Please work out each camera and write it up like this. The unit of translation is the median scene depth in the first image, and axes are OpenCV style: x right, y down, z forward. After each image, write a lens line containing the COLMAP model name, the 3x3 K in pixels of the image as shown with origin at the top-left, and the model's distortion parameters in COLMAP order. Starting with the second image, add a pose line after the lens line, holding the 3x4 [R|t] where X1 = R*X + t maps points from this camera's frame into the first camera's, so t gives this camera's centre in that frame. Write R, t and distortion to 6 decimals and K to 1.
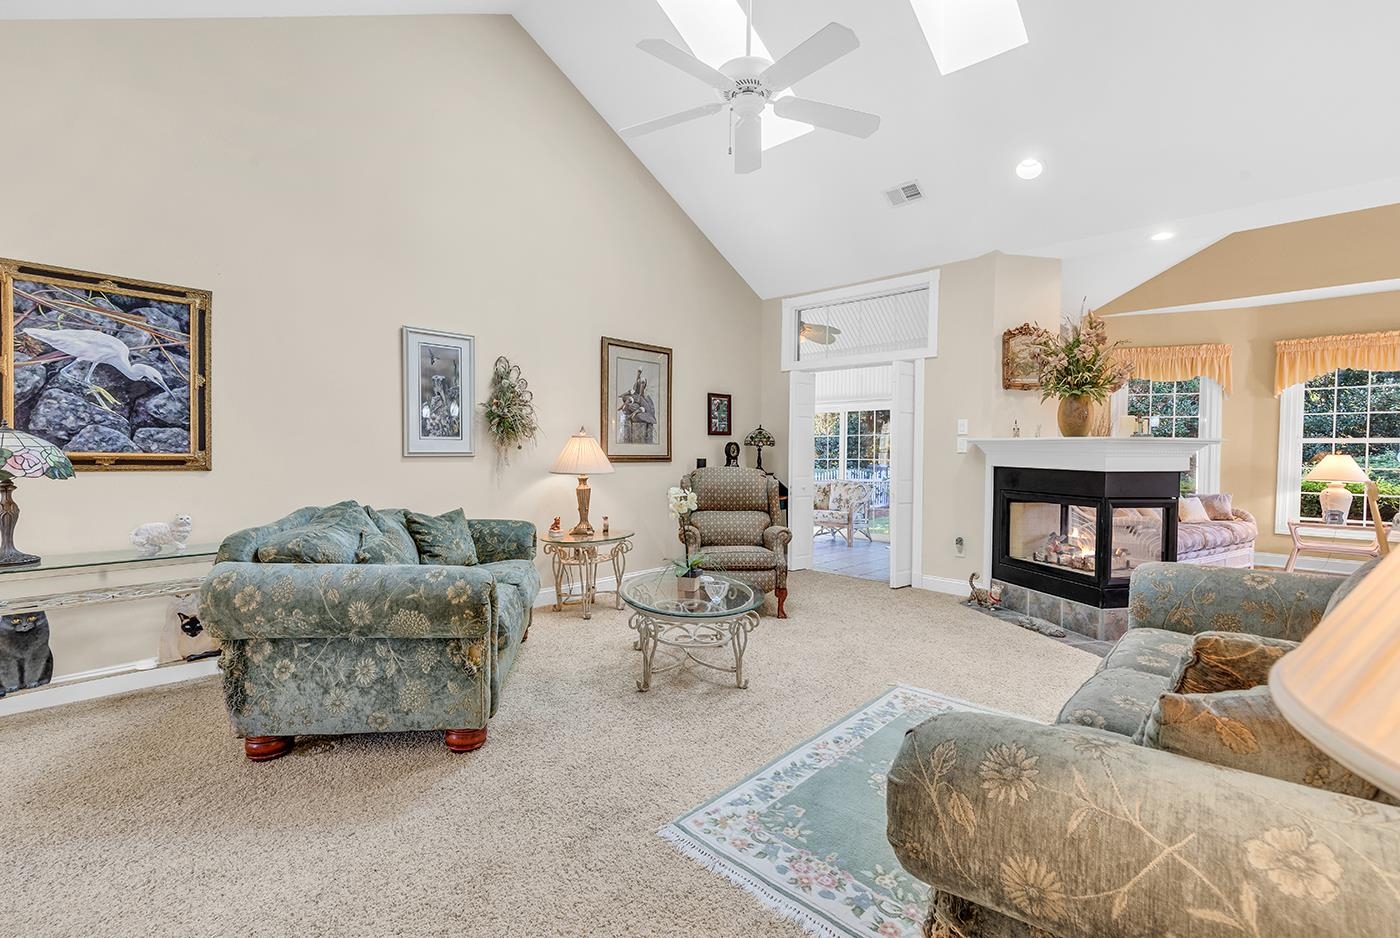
lens RADIAL K [[629.7, 0, 716.4], [0, 629.7, 469.2], [0, 0, 1]] dist [0.014399, 0.000107]
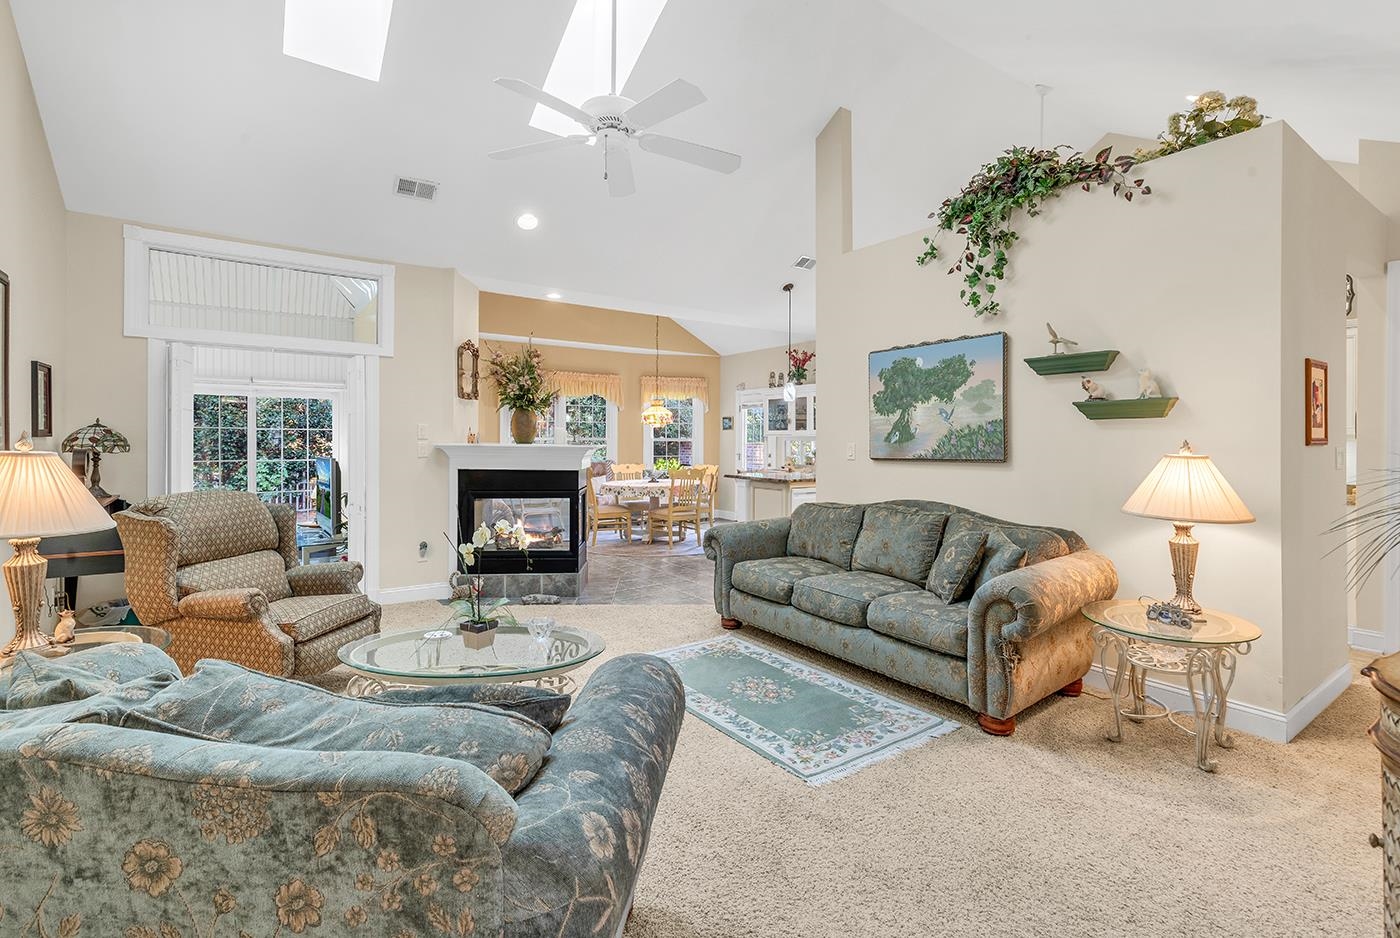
lens RADIAL K [[639.9, 0, 703.6], [0, 639.9, 449.3], [0, 0, 1]] dist [0.002500, 0.000713]
pose [[0.213784, -0.021668, 0.976641, -0.627903], [0.027715, 0.999486, 0.016108, -0.052707], [-0.976488, 0.023624, 0.214275, 0.431210]]
